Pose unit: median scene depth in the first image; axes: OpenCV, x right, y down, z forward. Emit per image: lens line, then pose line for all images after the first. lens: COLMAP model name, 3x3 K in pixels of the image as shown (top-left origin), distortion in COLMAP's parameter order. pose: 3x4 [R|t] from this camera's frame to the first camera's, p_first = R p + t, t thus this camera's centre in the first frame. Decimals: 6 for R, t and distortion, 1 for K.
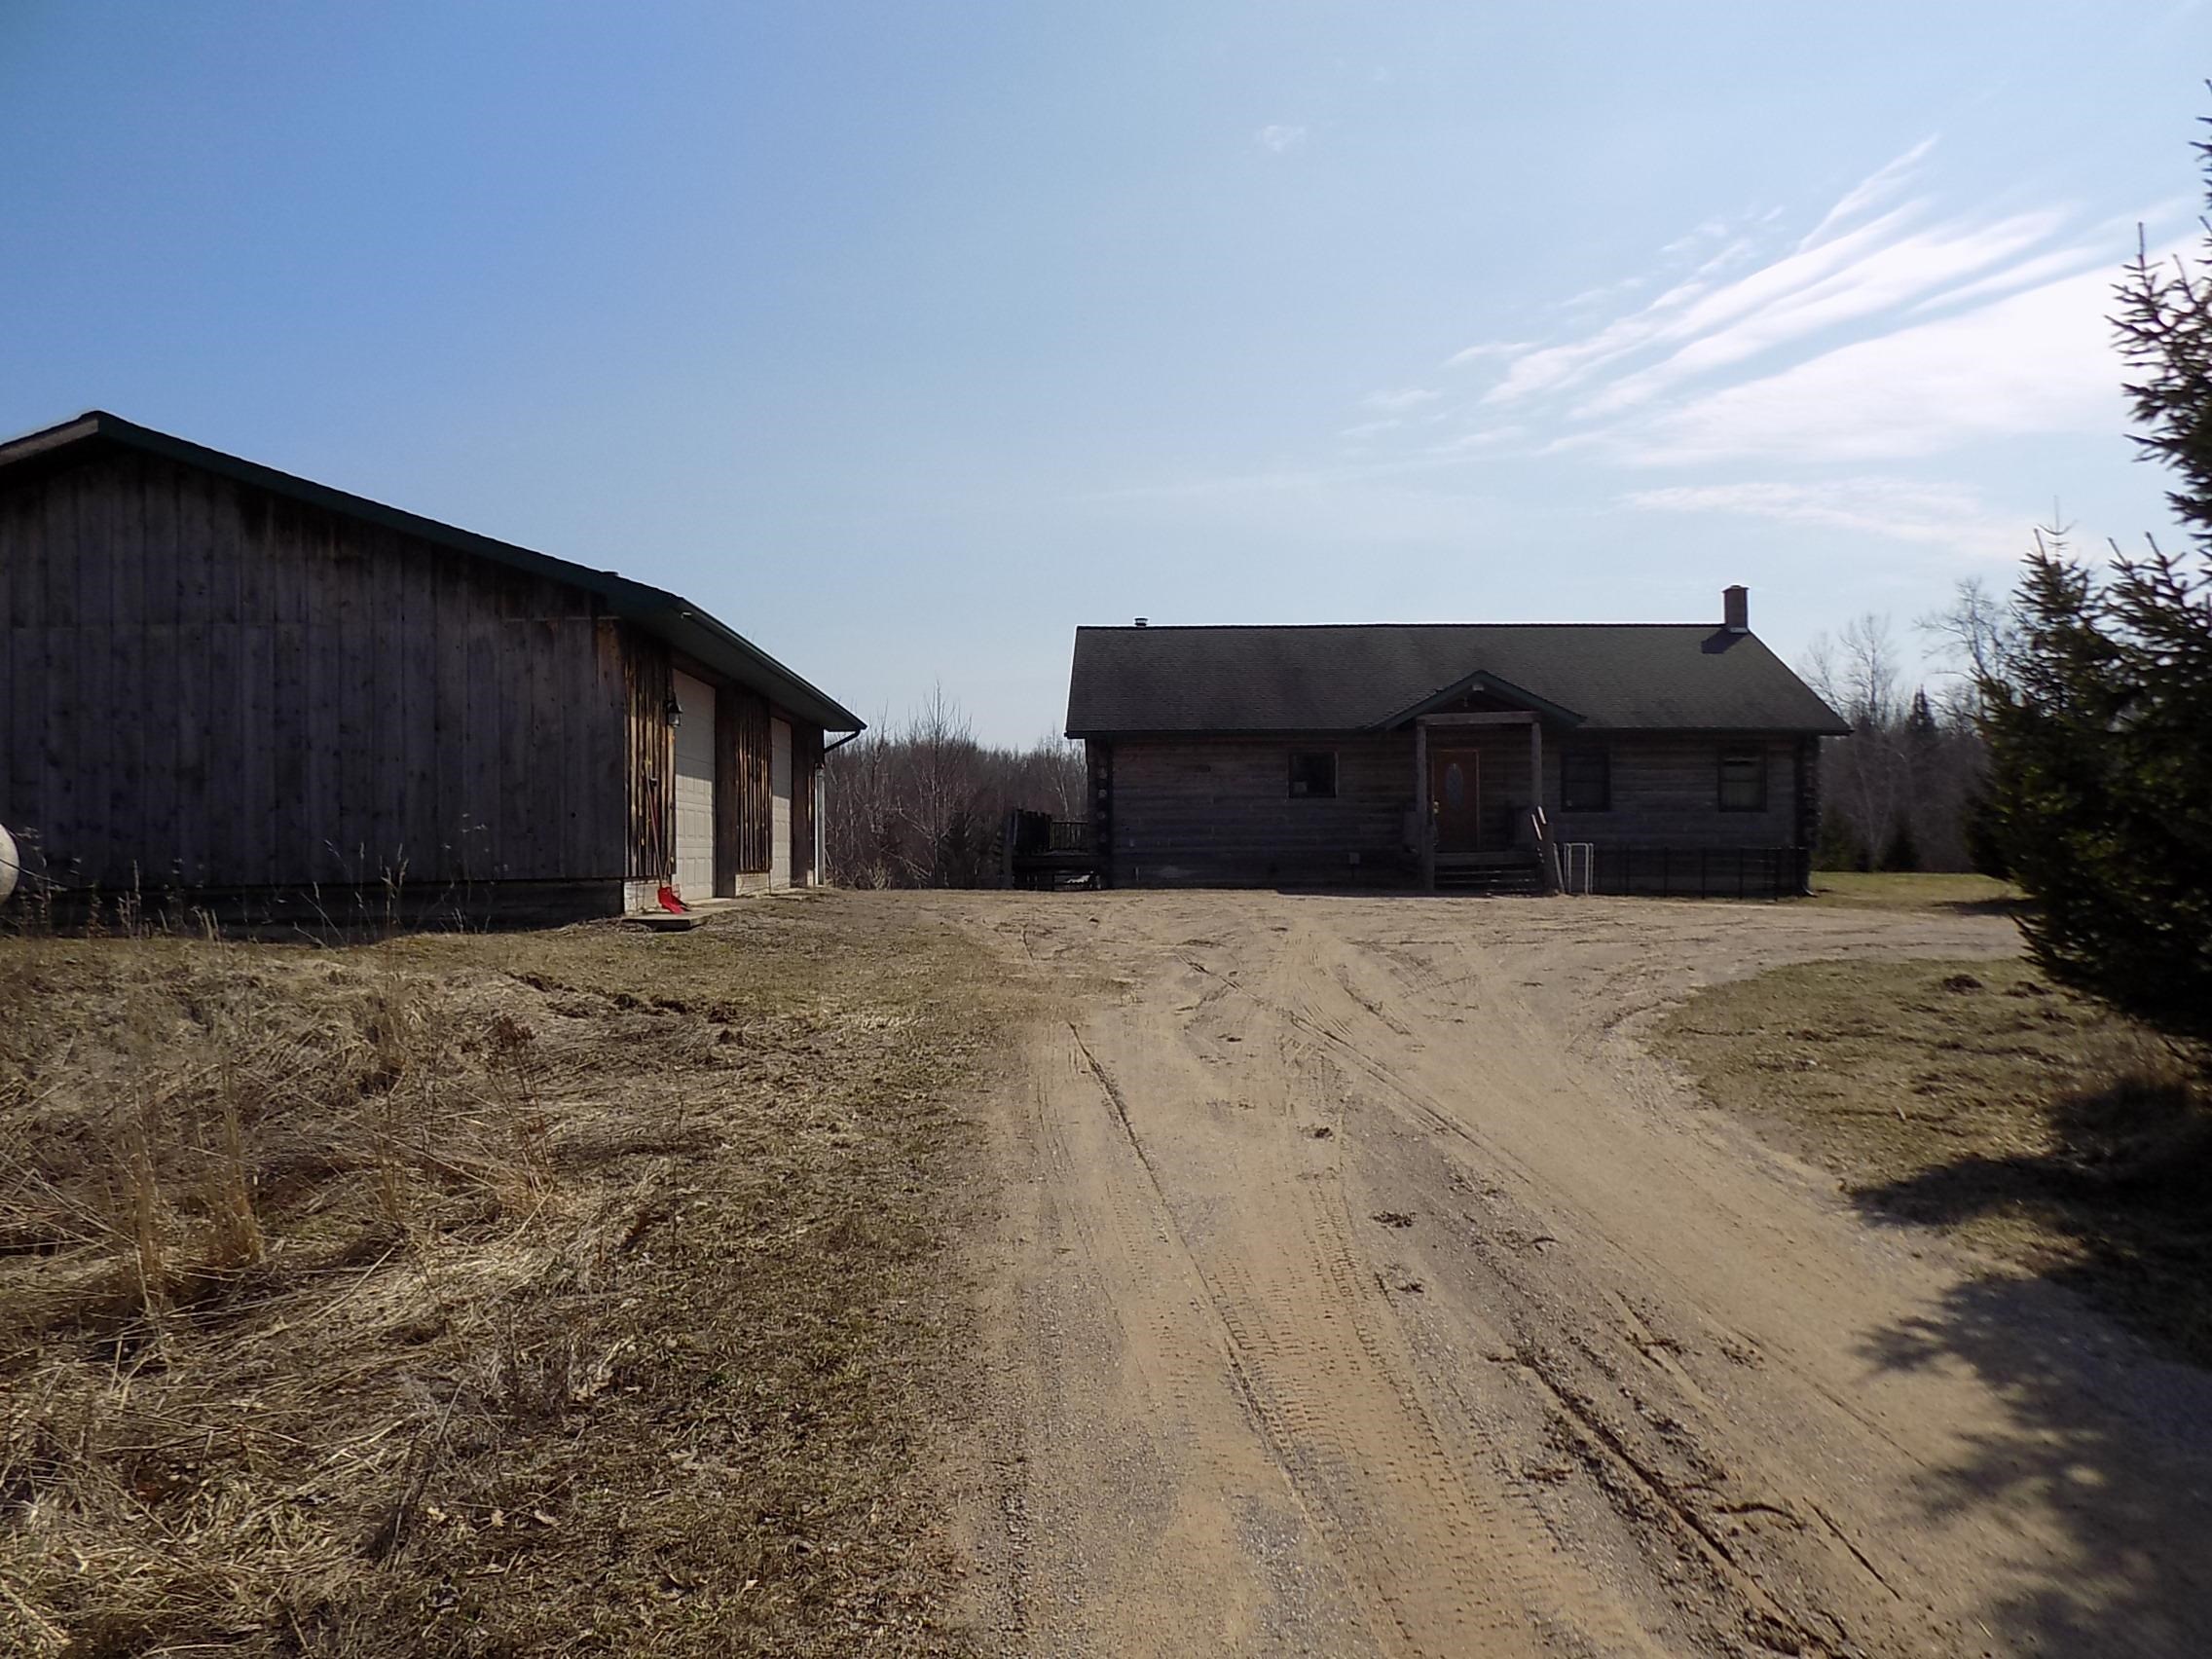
lens RADIAL K [[1686.1, 0, 1106.1], [0, 1686.1, 833.9], [0, 0, 1]] dist [0.000101, 0.005060]
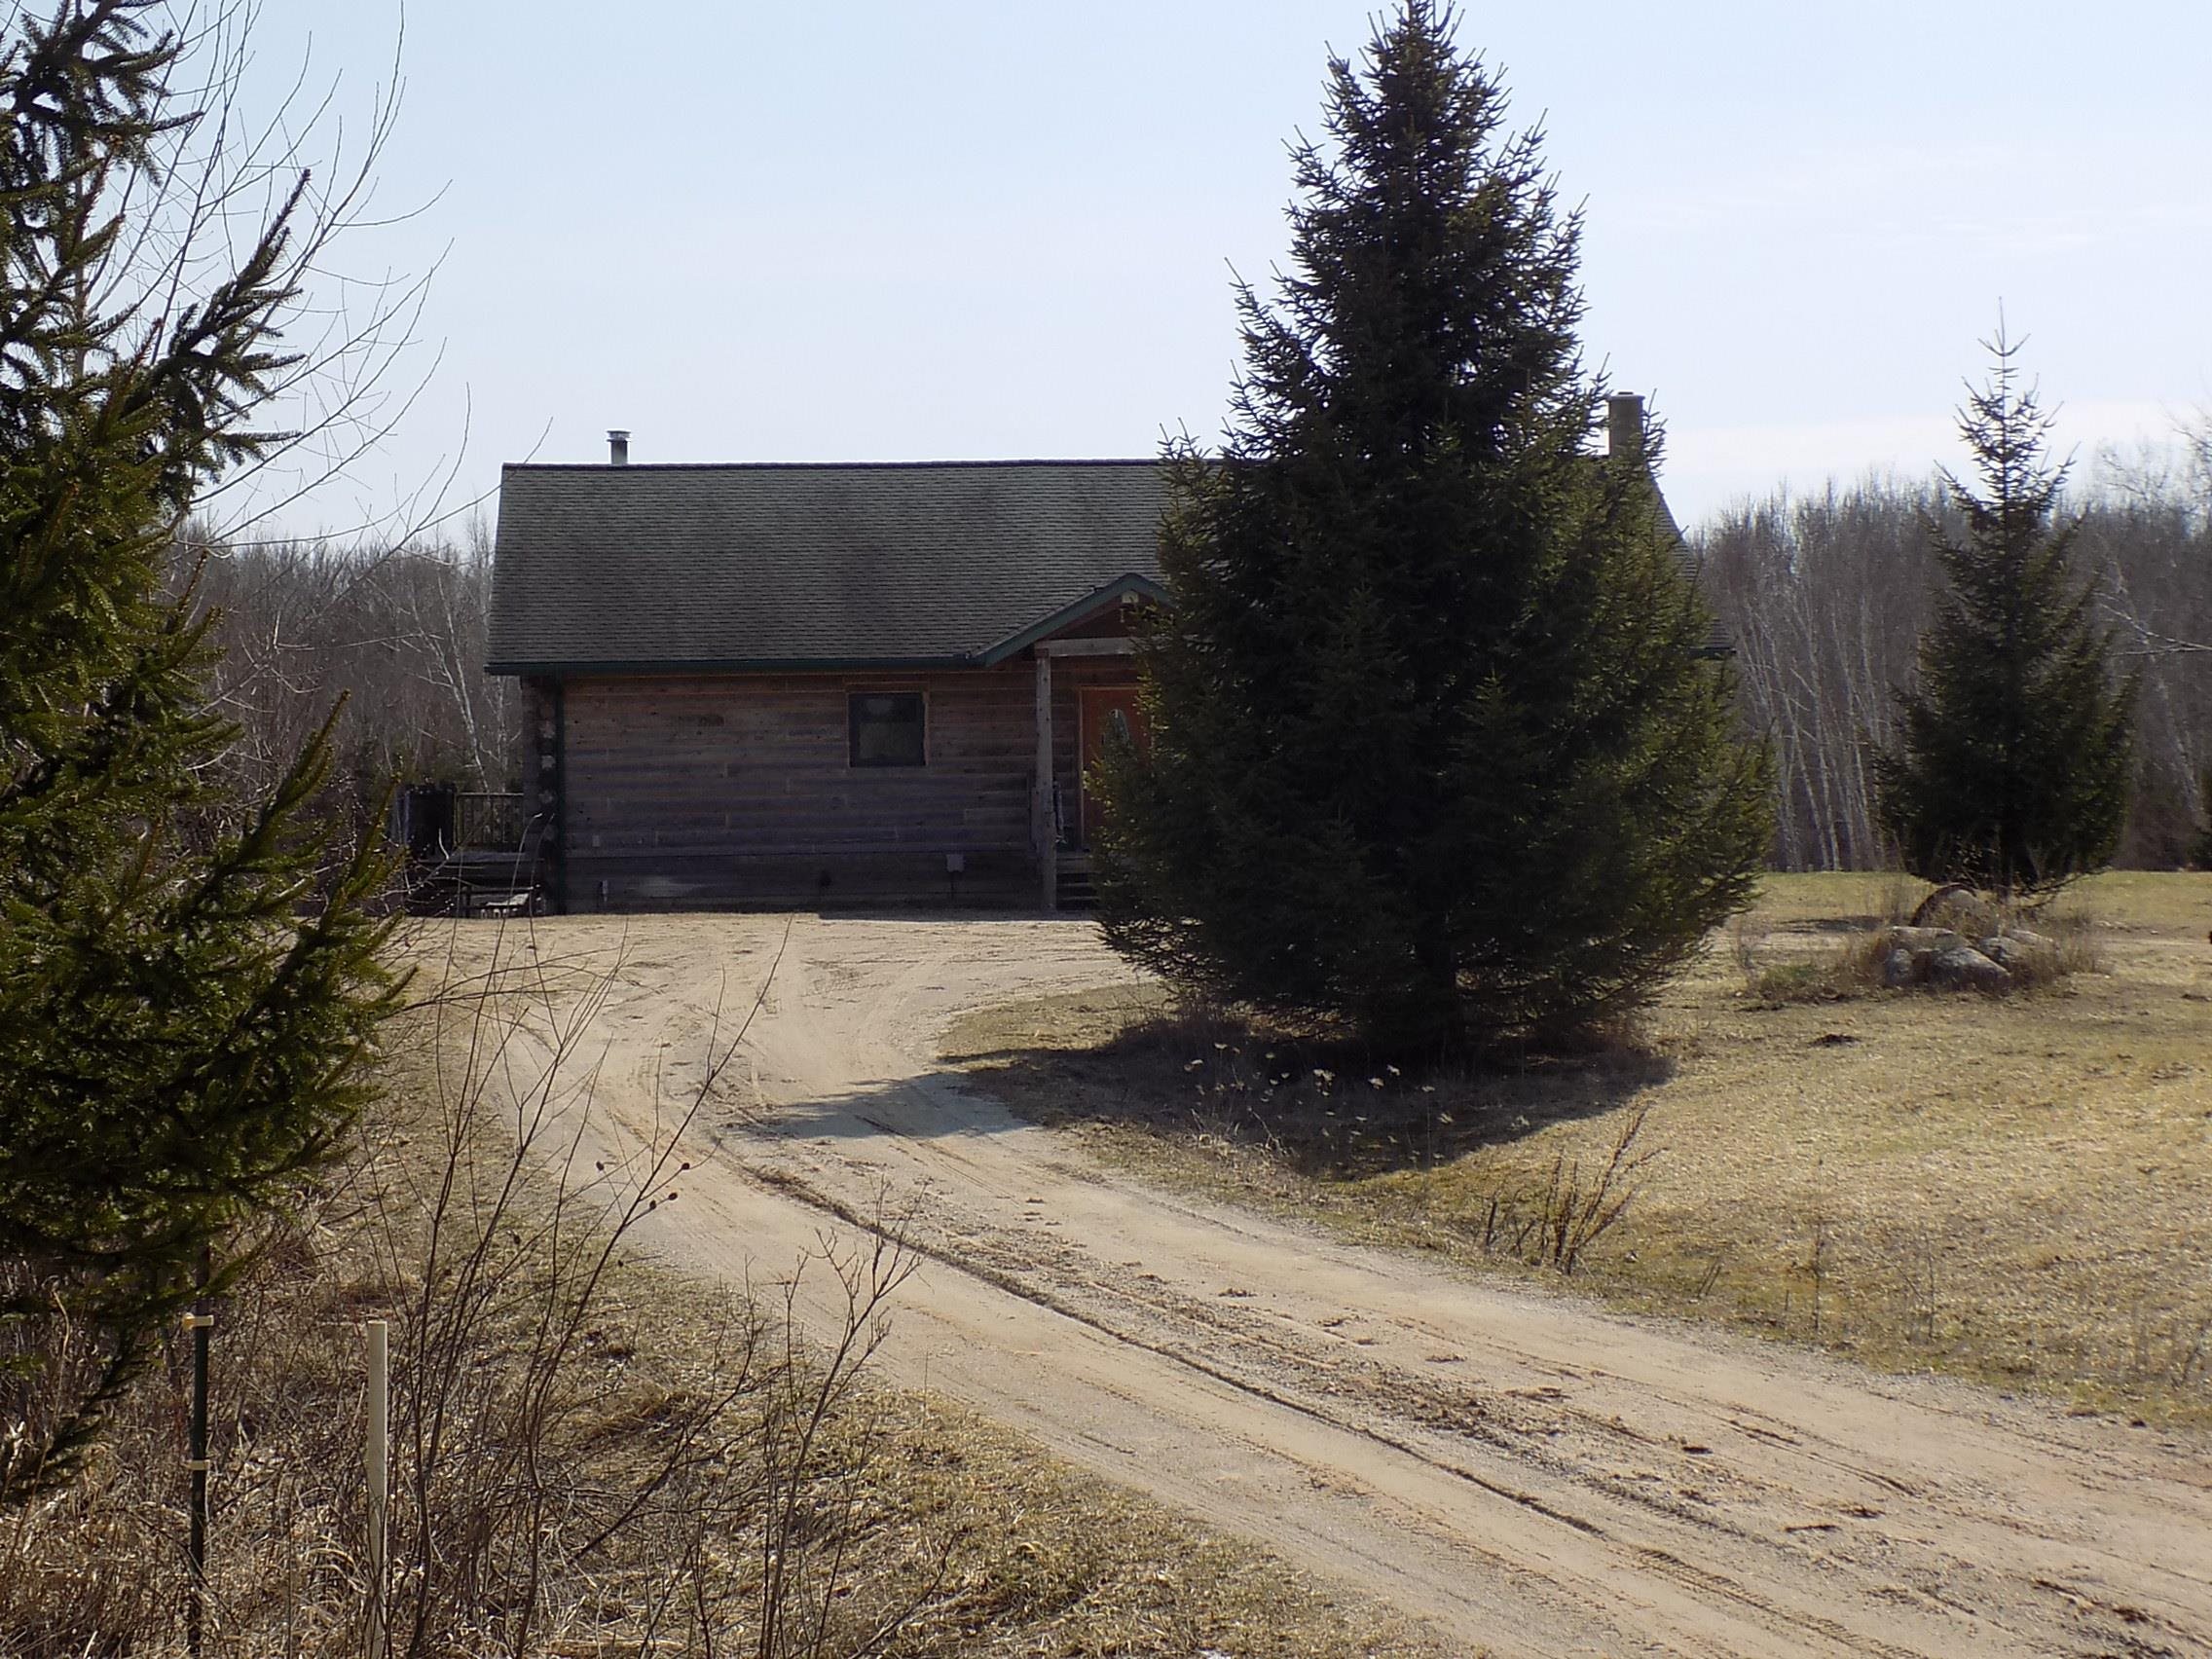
lens RADIAL K [[4668.5, 0, 1104.7], [0, 4668.5, 829.9], [0, 0, 1]] dist [0.234405, 0.000000]
pose [[0.993717, -0.008439, 0.111600, 0.008875], [0.007170, 0.999905, 0.011774, -0.017707], [-0.111689, -0.010900, 0.993683, -0.733467]]
